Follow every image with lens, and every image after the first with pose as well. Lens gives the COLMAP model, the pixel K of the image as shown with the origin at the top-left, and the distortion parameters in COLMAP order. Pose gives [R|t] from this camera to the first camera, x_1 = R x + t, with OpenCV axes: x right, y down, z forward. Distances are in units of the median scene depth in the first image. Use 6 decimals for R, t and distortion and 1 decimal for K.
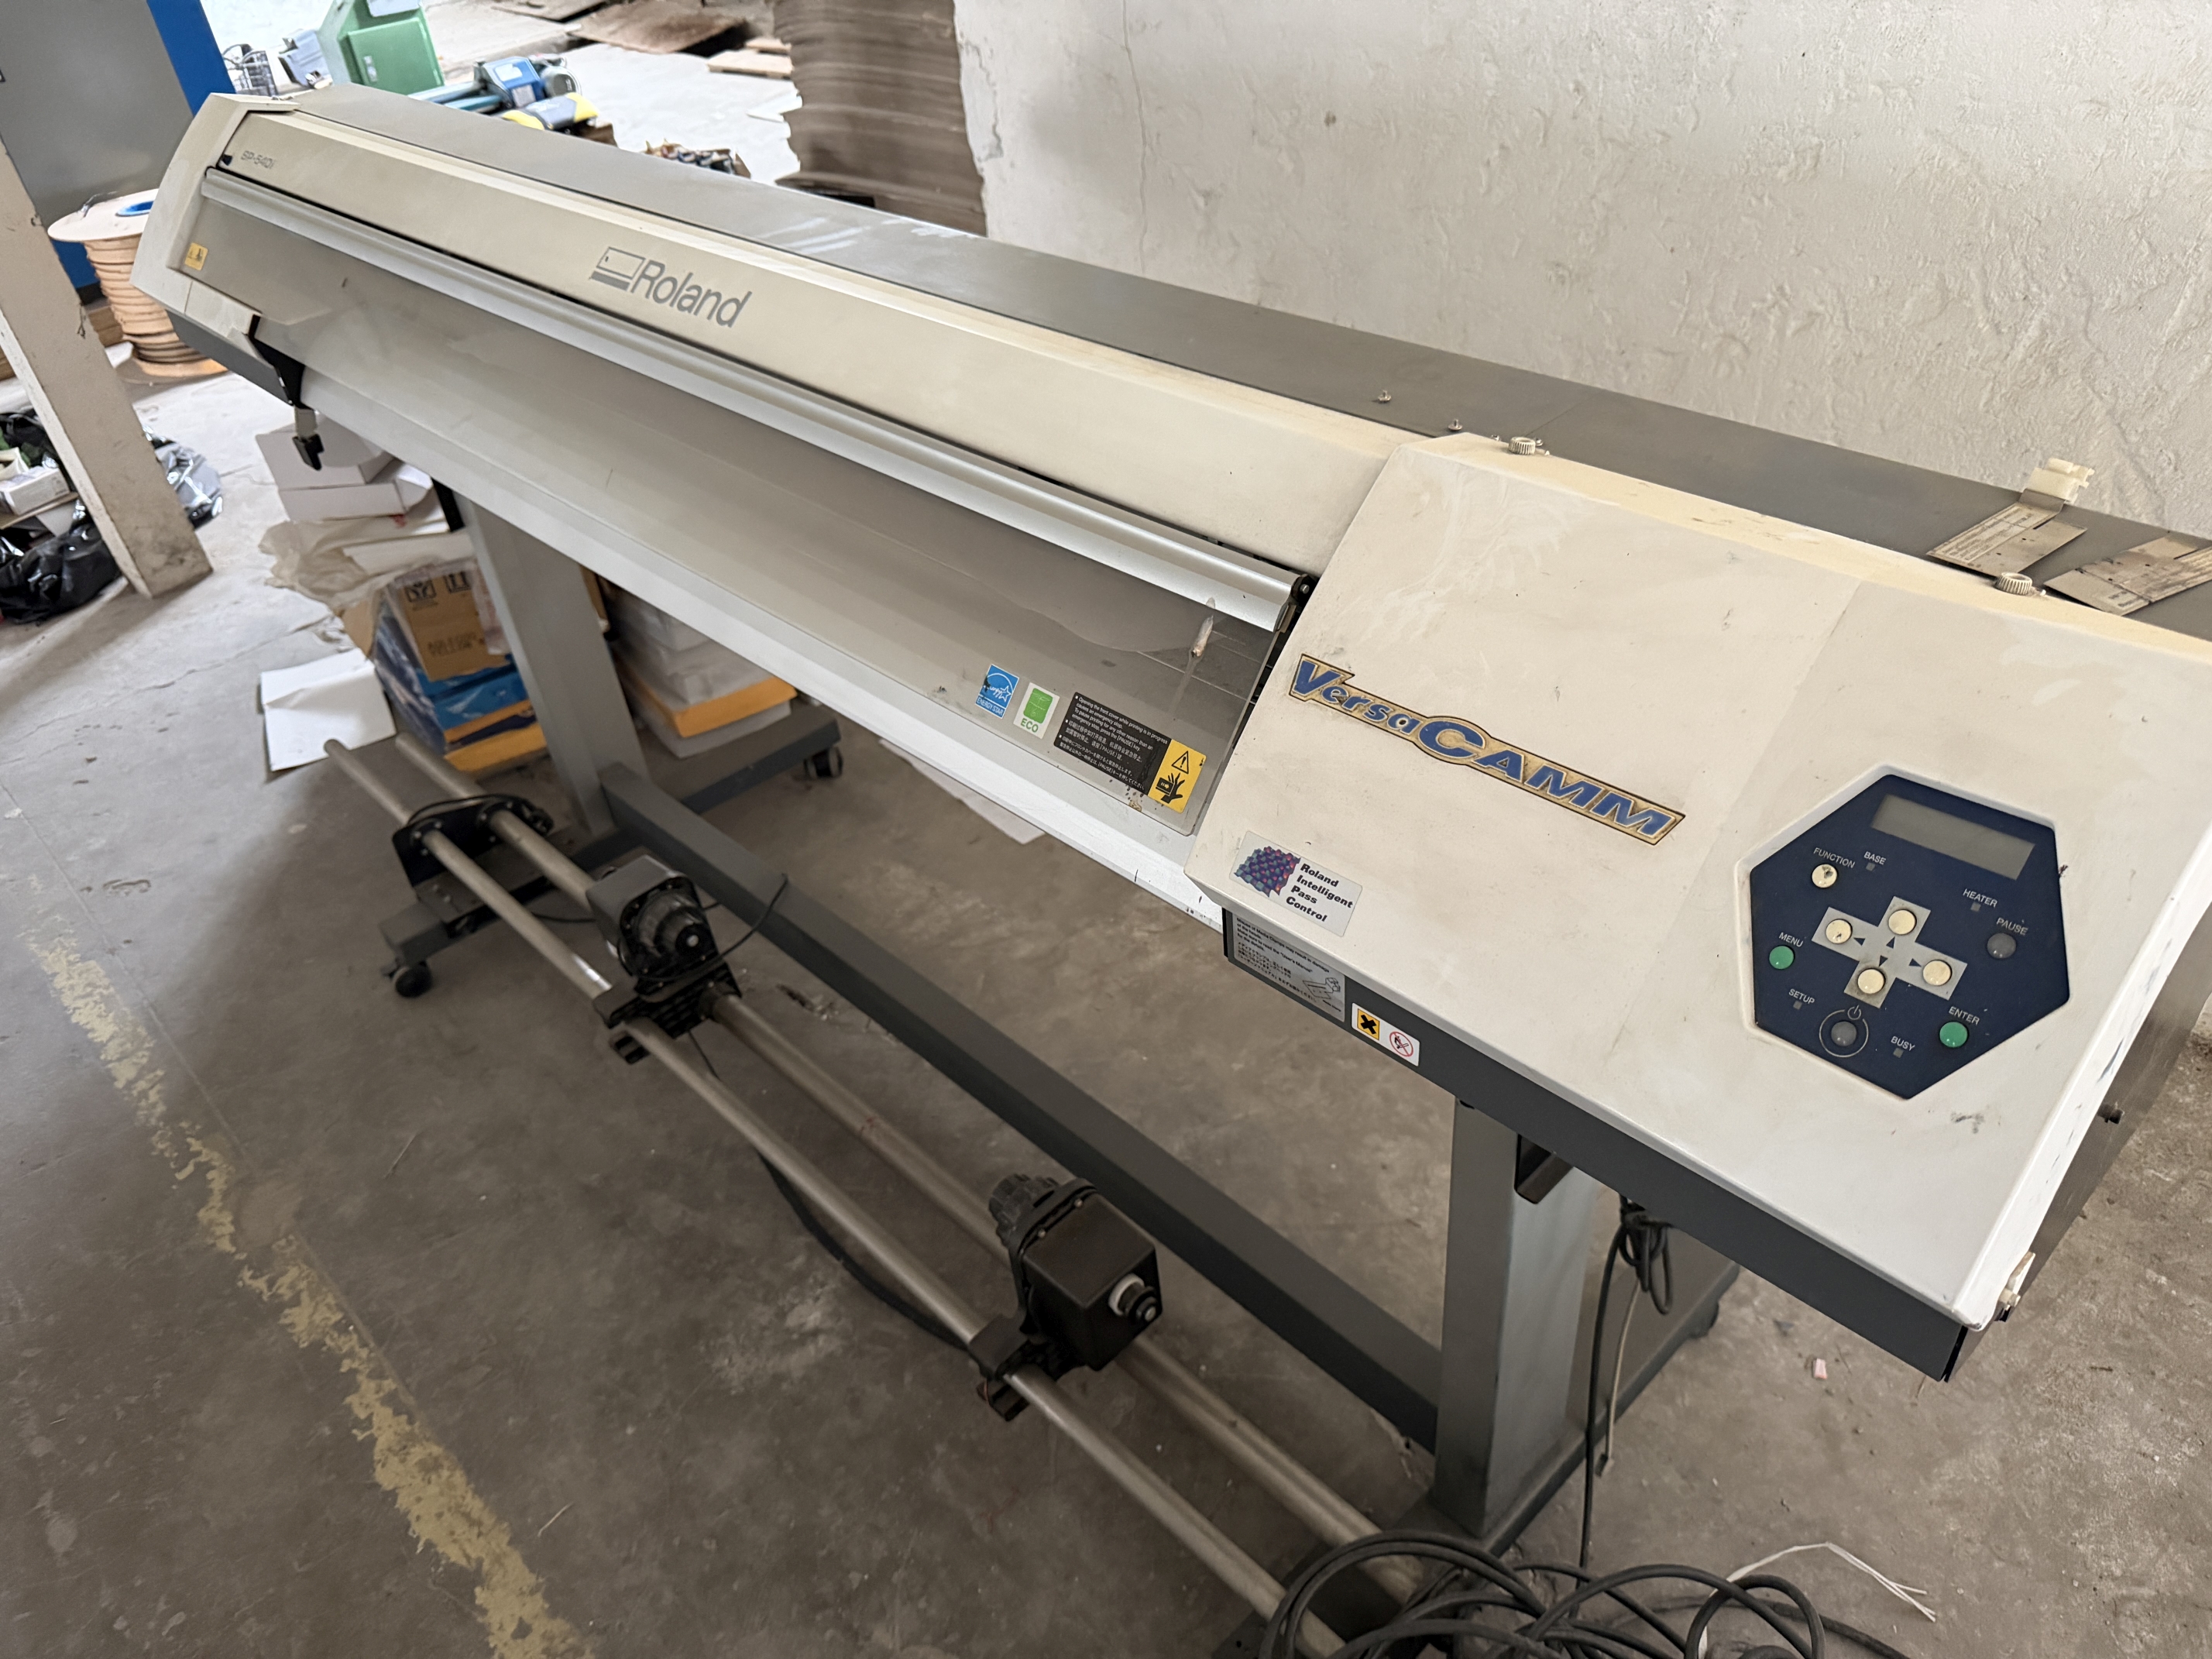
lens RADIAL K [[1585.4, 0, 1104.4], [0, 1585.4, 835.6], [0, 0, 1]] dist [-0.007226, -0.004164]
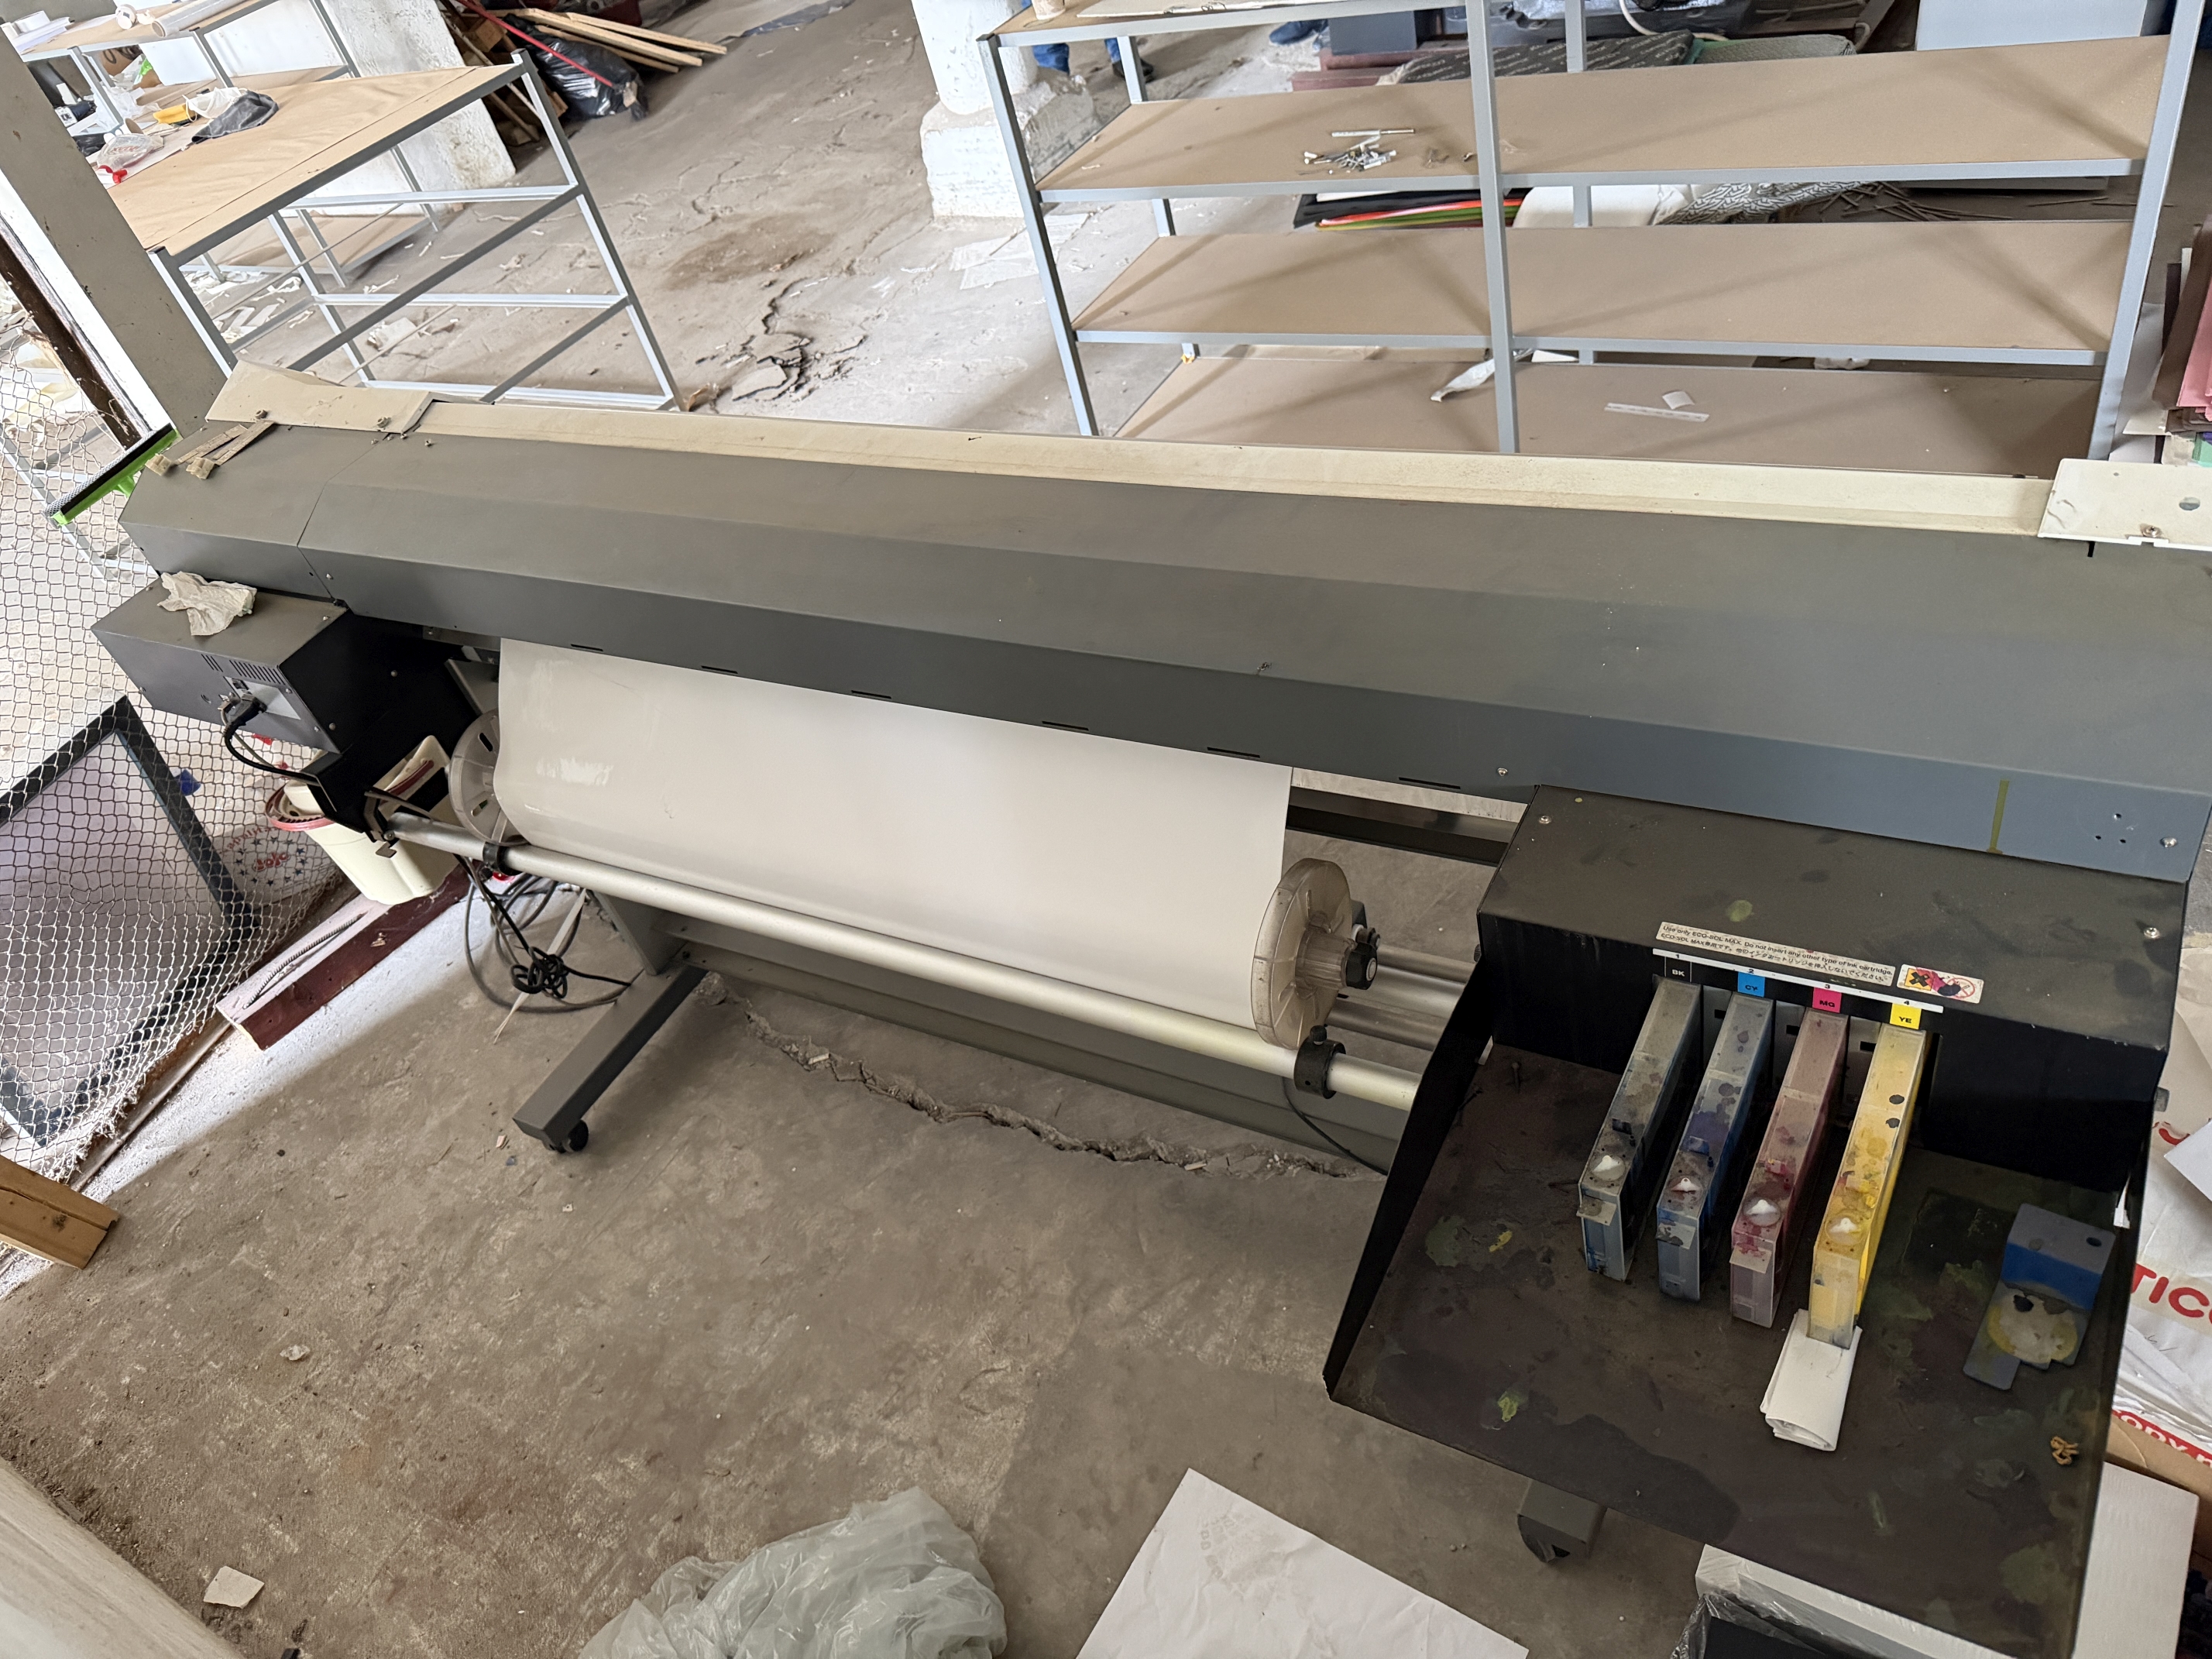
lens RADIAL K [[1579.1, 0, 1094.8], [0, 1579.1, 825.8], [0, 0, 1]] dist [0.003491, -0.012225]
pose [[-0.903633, 0.428299, 0.002751, -0.206339], [0.094199, 0.192468, 0.976772, -1.119309], [0.417820, 0.882902, -0.214266, 1.209936]]
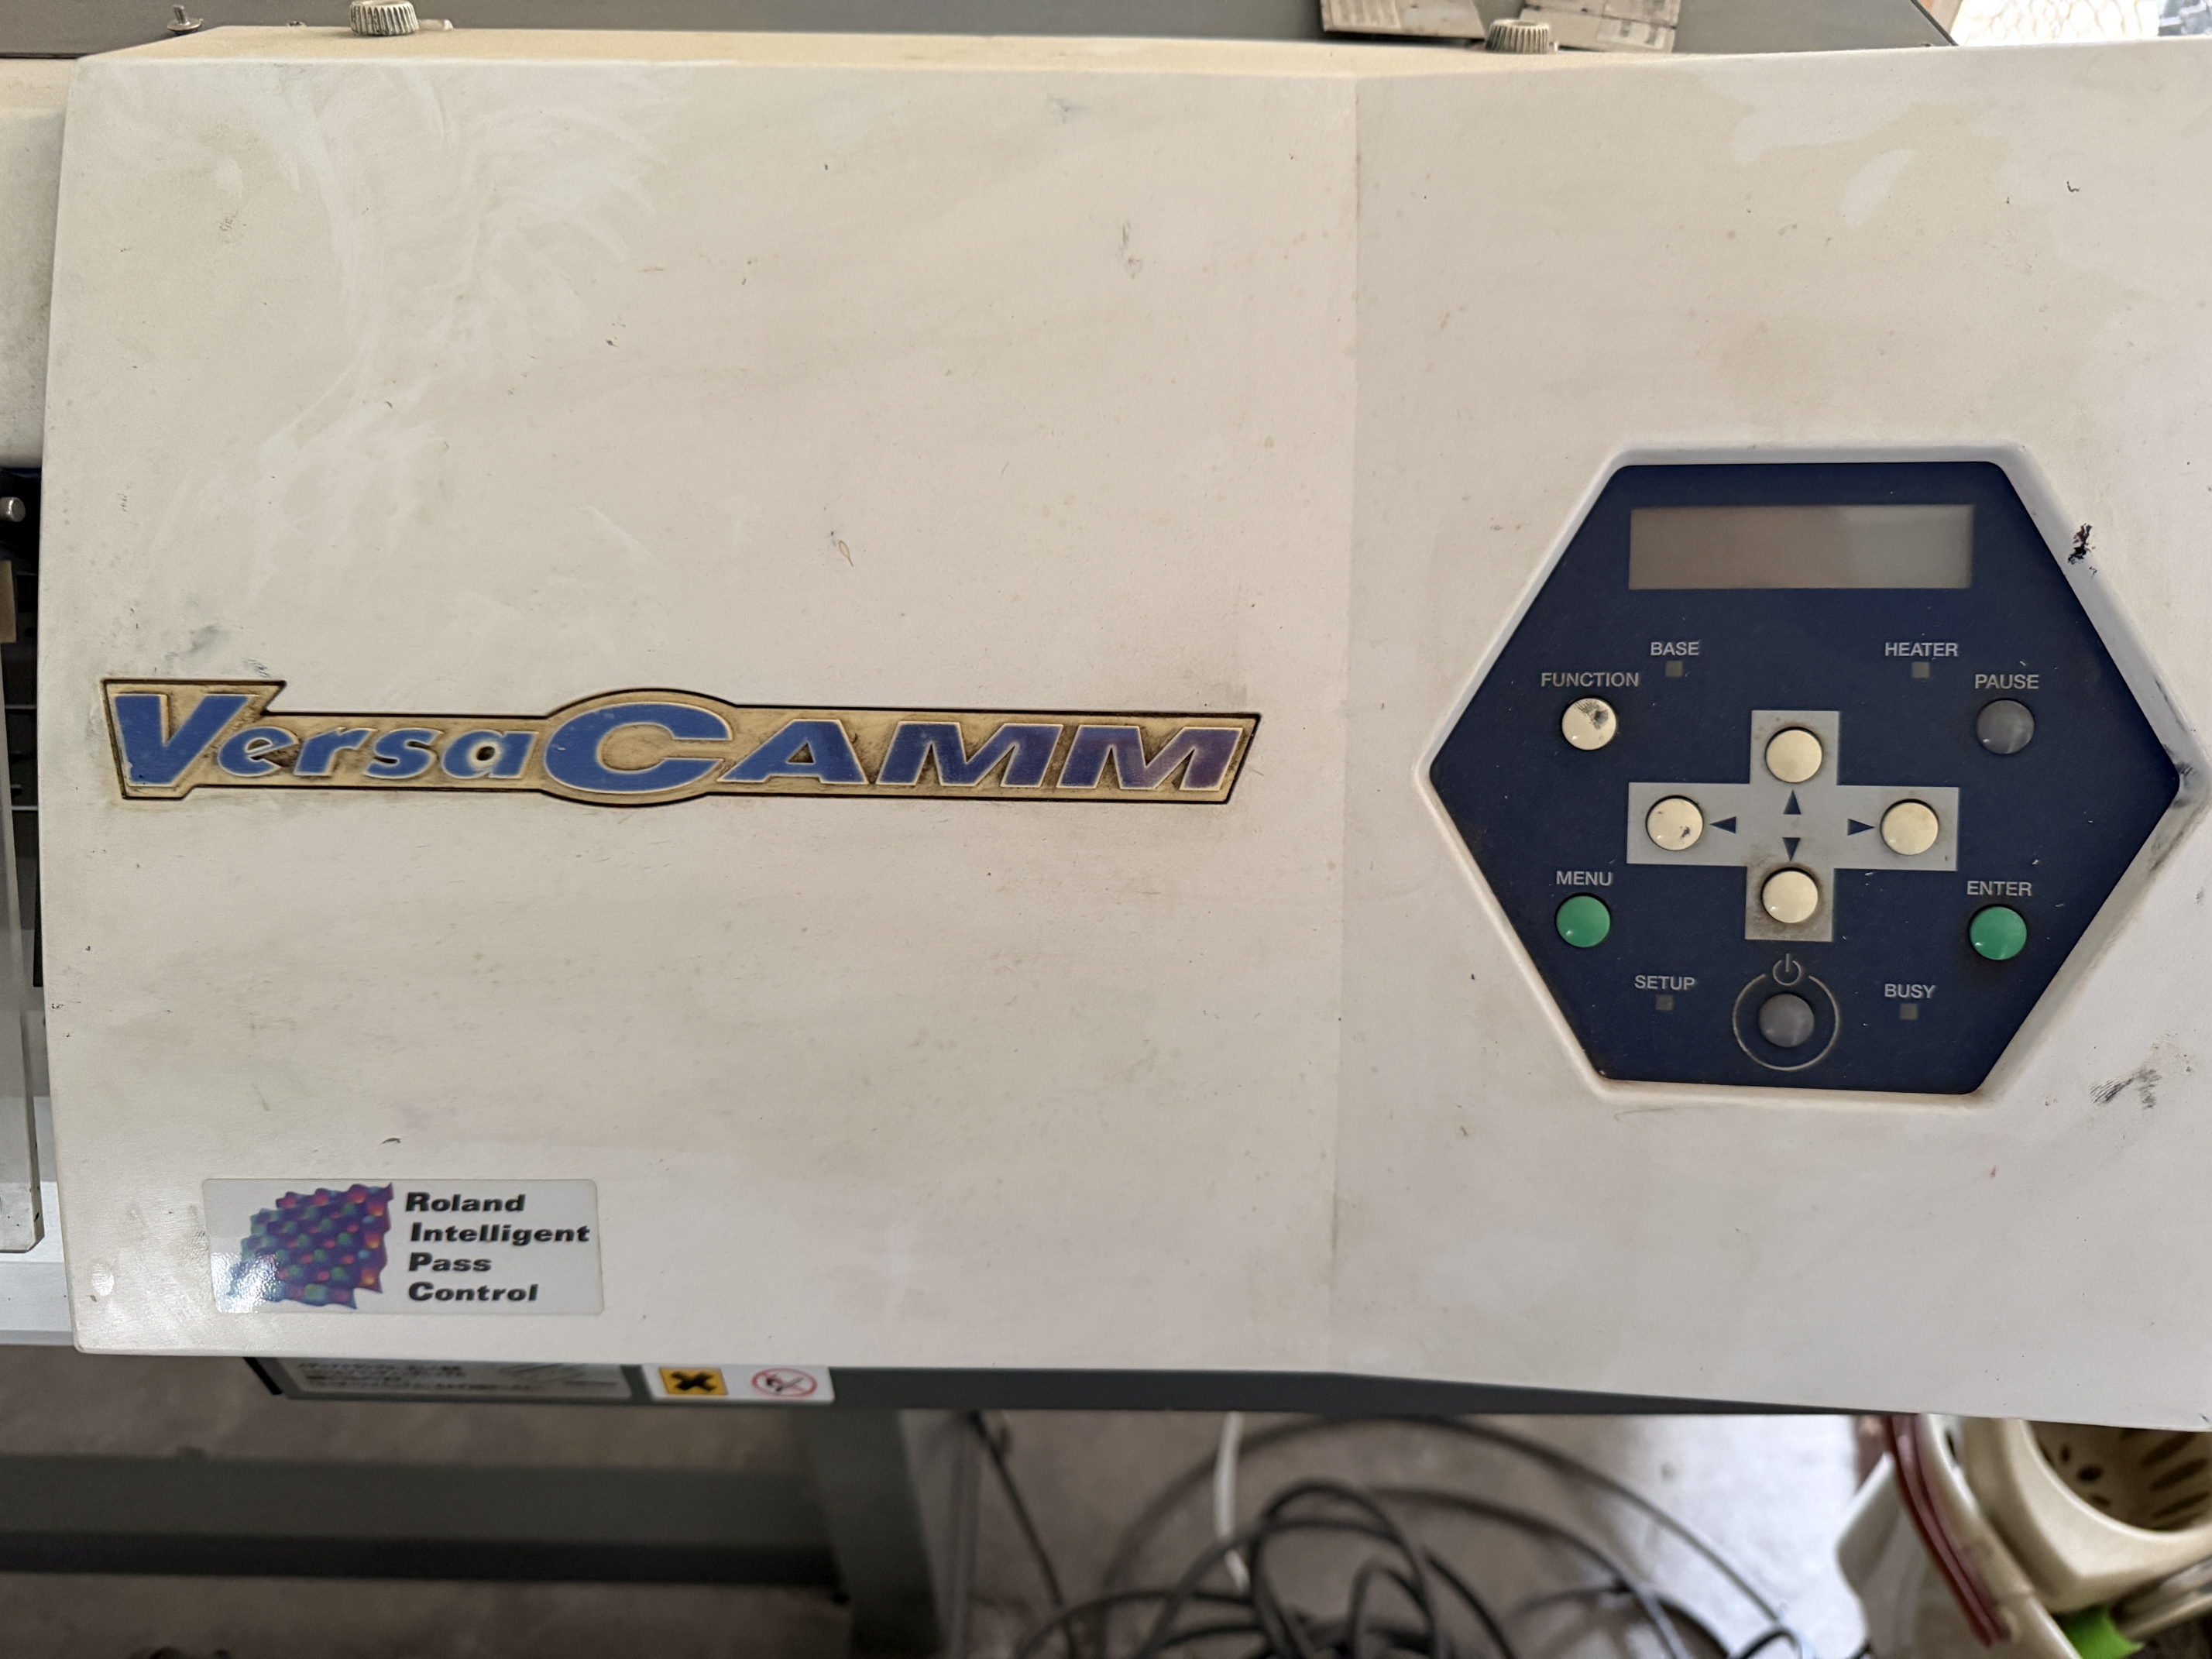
lens RADIAL K [[1567.3, 0, 1138.5], [0, 1567.3, 863.6], [0, 0, 1]] dist [-0.002986, -0.002287]
pose [[0.692191, -0.453709, 0.561265, 0.034104], [0.370730, 0.890767, 0.262858, -0.041473], [-0.619218, 0.026129, 0.784785, 0.279846]]
